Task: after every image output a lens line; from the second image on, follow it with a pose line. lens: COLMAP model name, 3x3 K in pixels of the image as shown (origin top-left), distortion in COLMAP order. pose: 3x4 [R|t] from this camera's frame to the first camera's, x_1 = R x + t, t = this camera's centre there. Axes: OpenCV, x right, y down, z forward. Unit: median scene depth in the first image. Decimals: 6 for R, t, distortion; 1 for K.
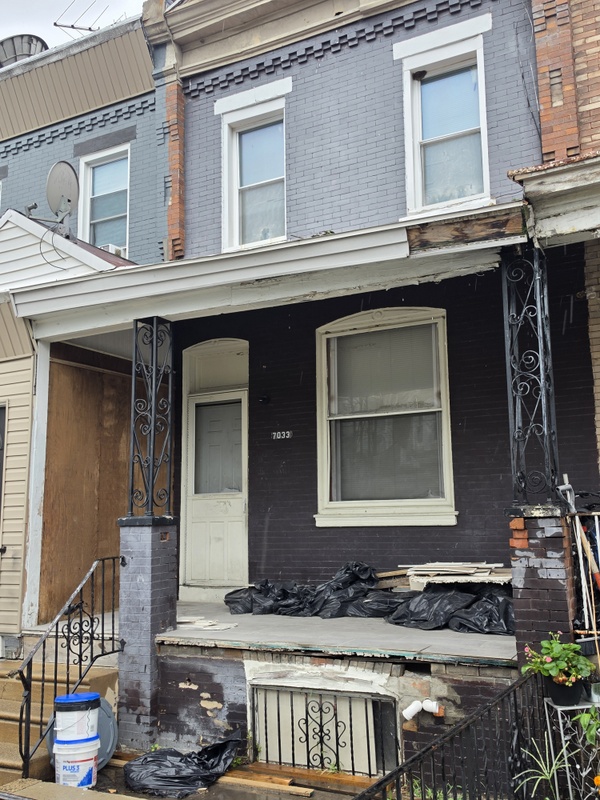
lens RADIAL K [[789.9, 0, 293.2], [0, 789.9, 388.1], [0, 0, 1]] dist [0.046867, 0.000000]
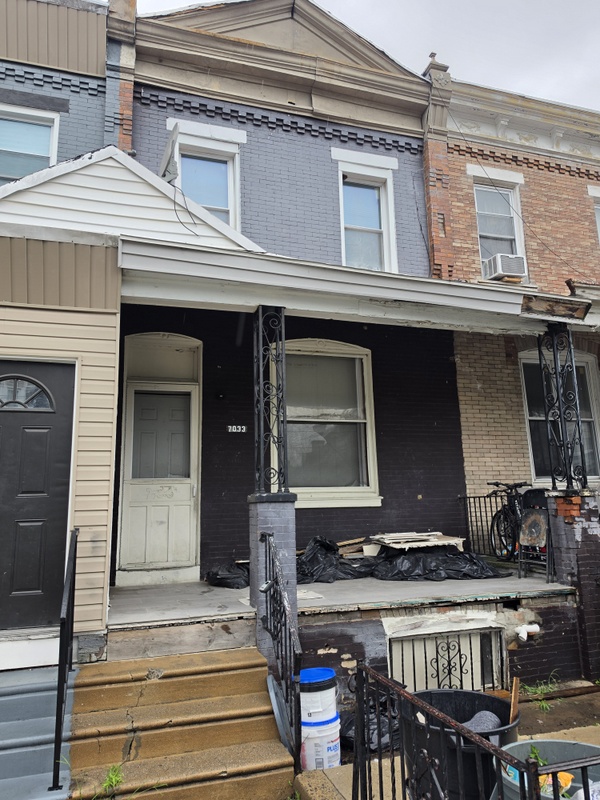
lens RADIAL K [[585.6, 0, 299.8], [0, 585.6, 392.7], [0, 0, 1]] dist [0.073216, -0.103140]
pose [[0.694689, 0.142631, 0.705028, -0.670824], [-0.109363, 0.989692, -0.092461, 0.091342], [-0.710948, -0.012872, 0.703127, 0.403760]]
